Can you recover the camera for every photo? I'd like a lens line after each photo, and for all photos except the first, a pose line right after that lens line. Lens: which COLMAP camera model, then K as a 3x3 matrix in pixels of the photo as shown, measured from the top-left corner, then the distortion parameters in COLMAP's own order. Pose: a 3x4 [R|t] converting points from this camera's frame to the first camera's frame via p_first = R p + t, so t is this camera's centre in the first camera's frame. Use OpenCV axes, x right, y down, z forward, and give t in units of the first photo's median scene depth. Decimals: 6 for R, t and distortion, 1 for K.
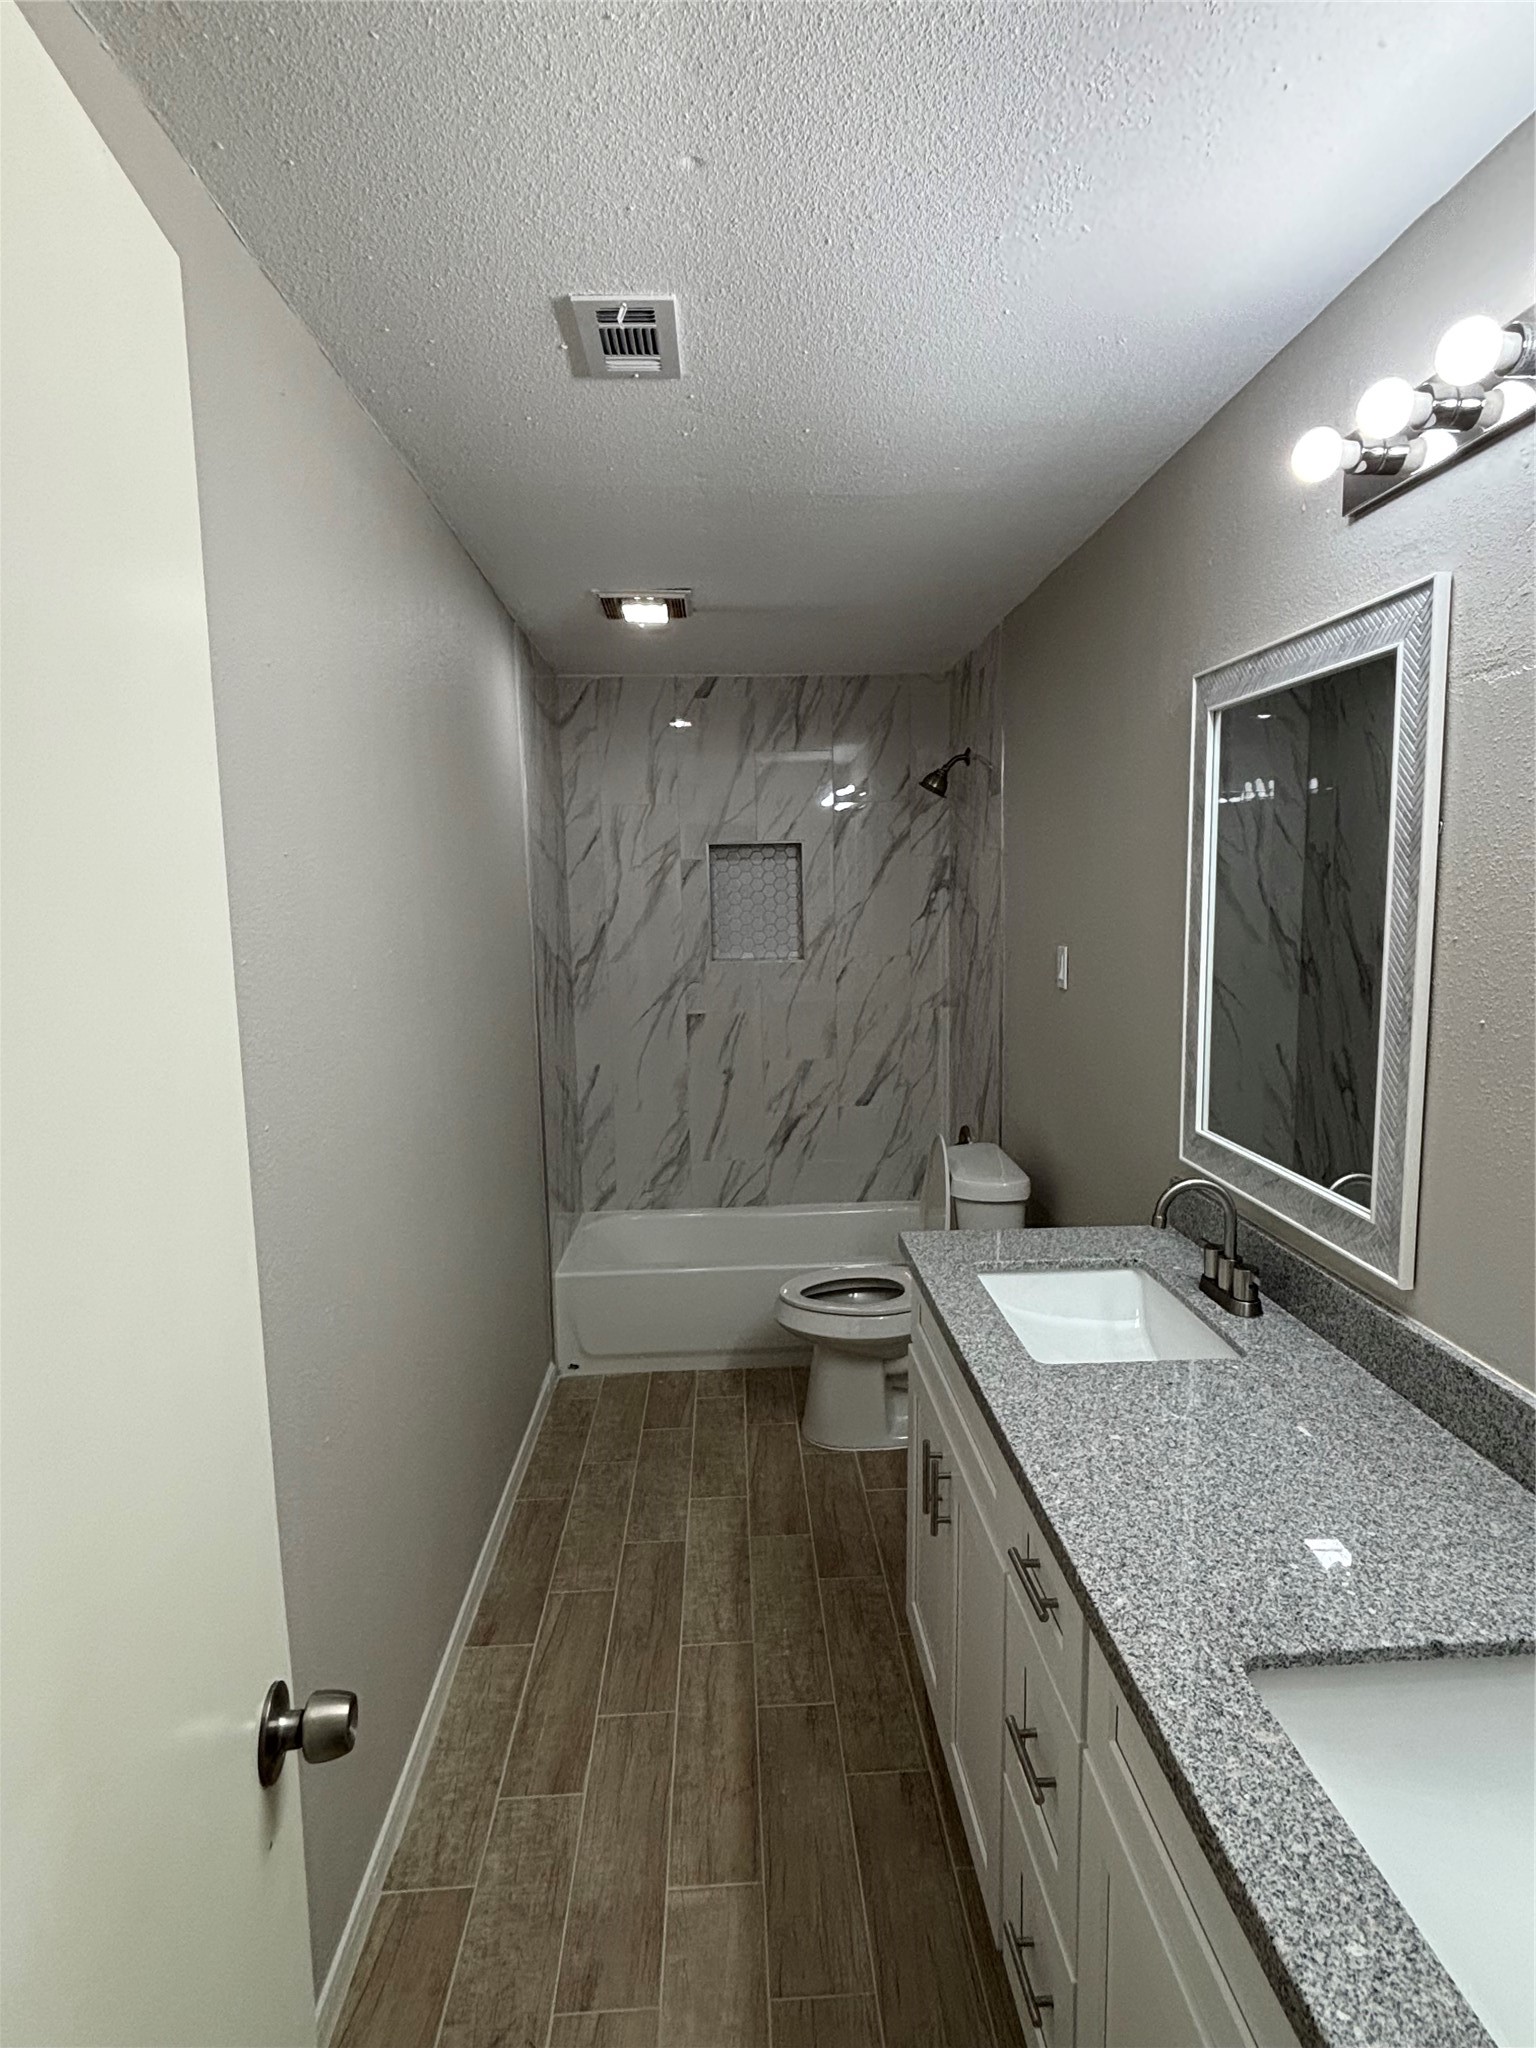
lens RADIAL K [[1119.7, 0, 780.4], [0, 1119.7, 1017.1], [0, 0, 1]] dist [-0.009735, 0.004142]
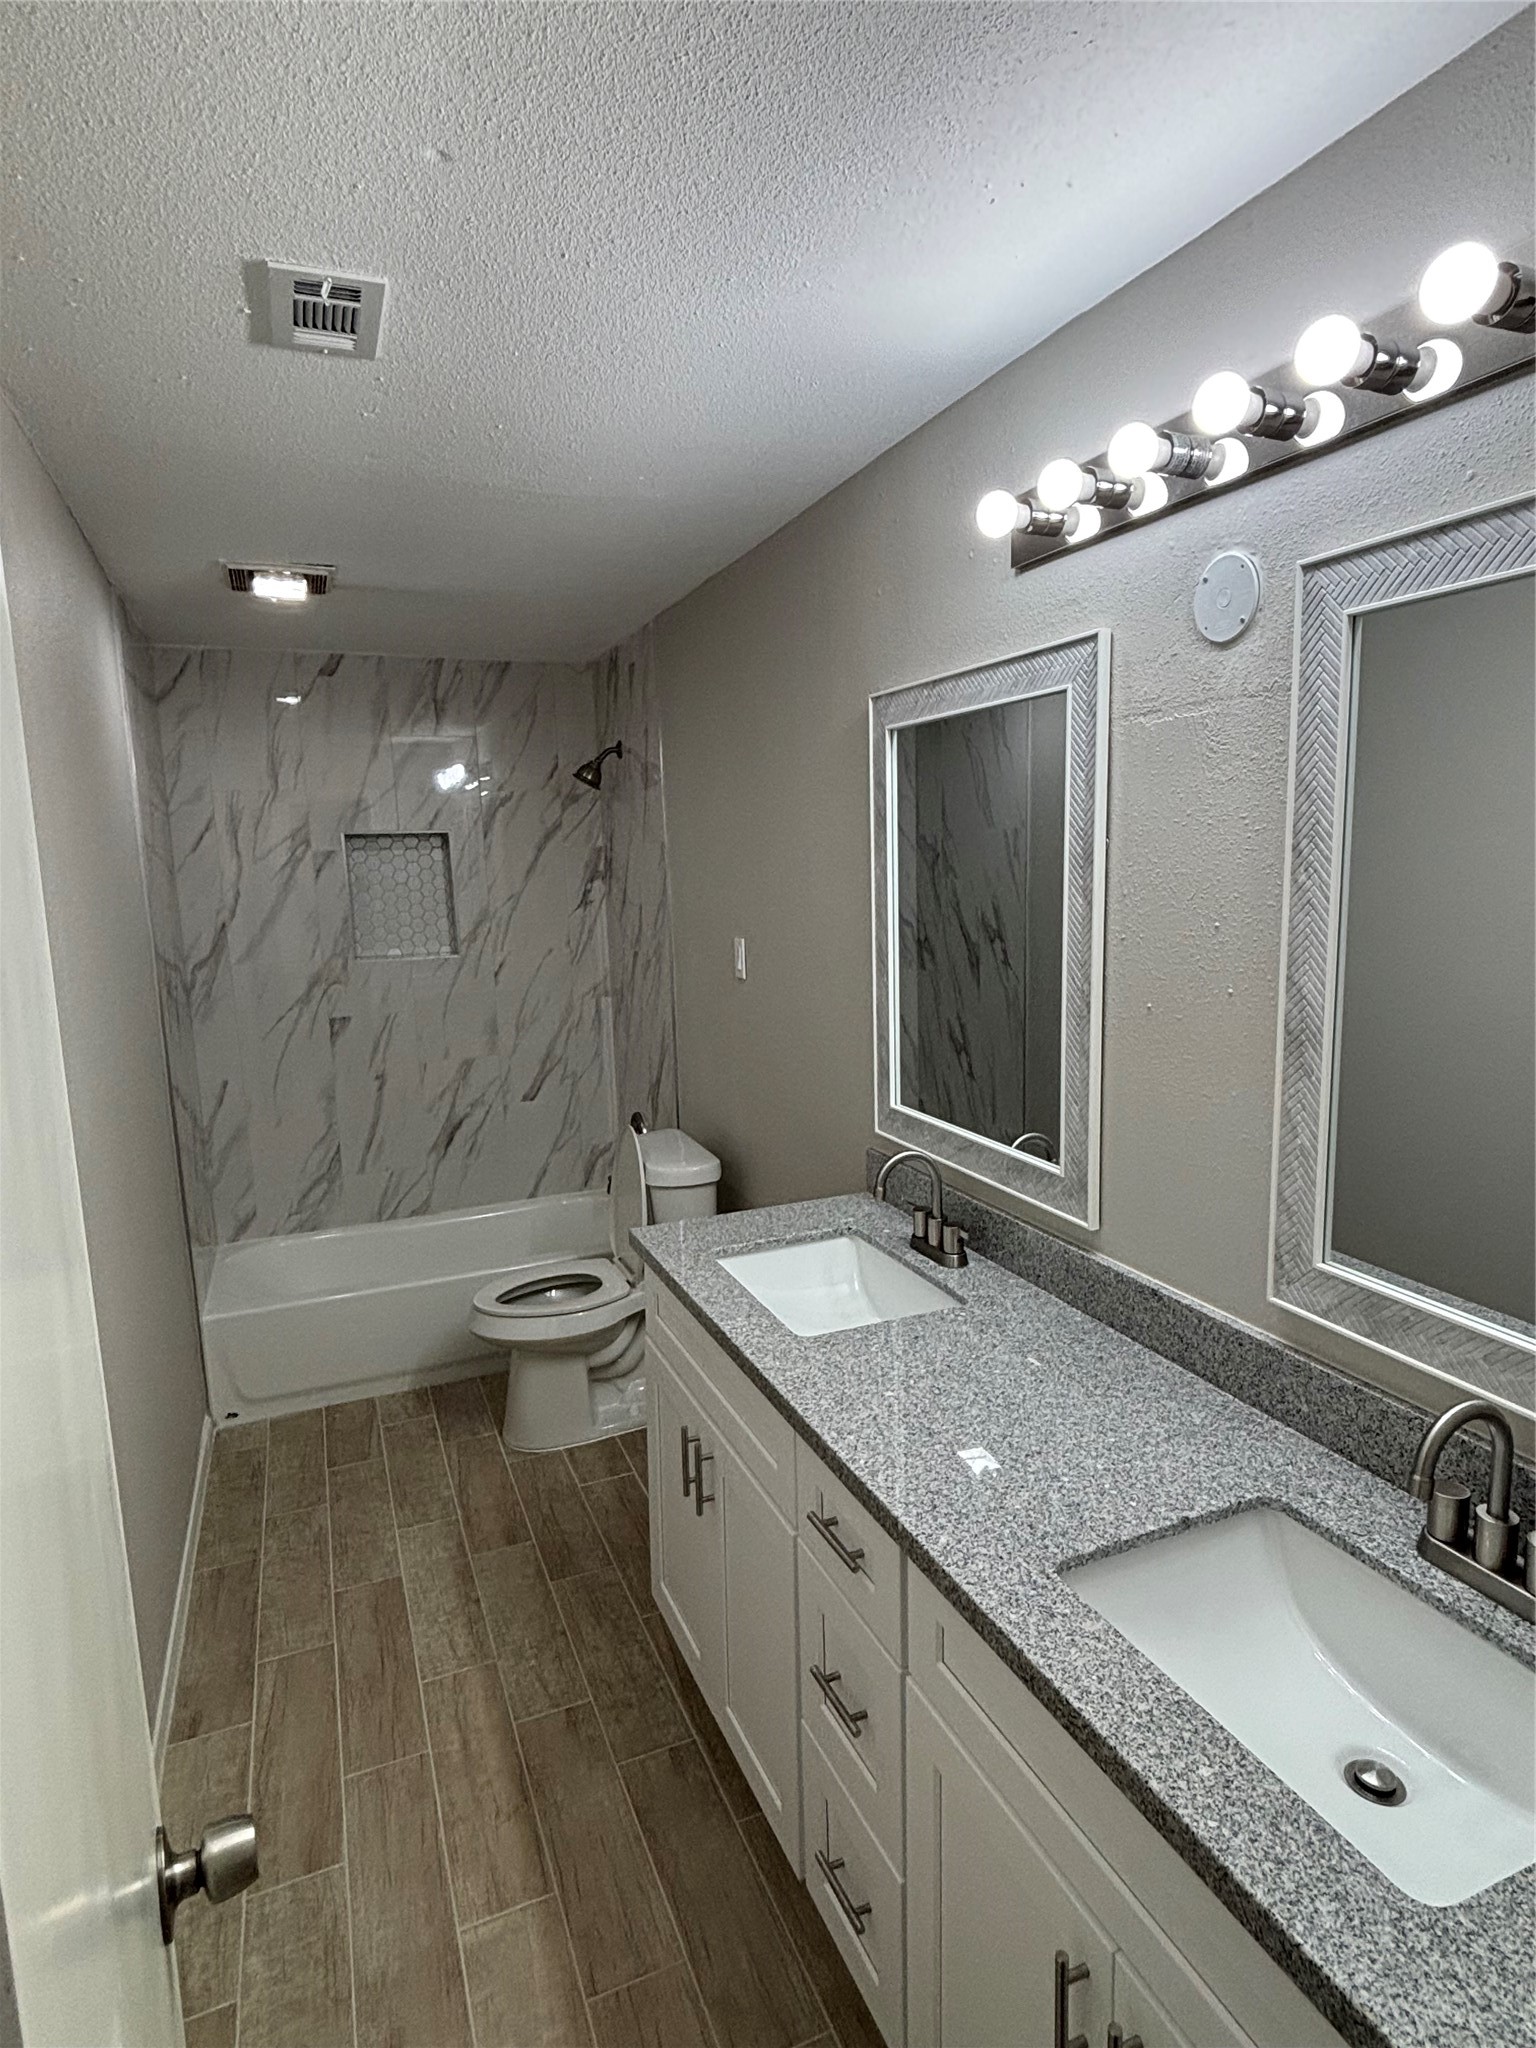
lens RADIAL K [[1119.7, 0, 779.9], [0, 1119.7, 1015.5], [0, 0, 1]] dist [-0.009735, 0.004142]
pose [[0.939313, -0.056083, 0.338446, -0.114844], [0.050059, 0.998394, 0.026509, -0.026415], [-0.339390, -0.007958, 0.940612, -0.005132]]
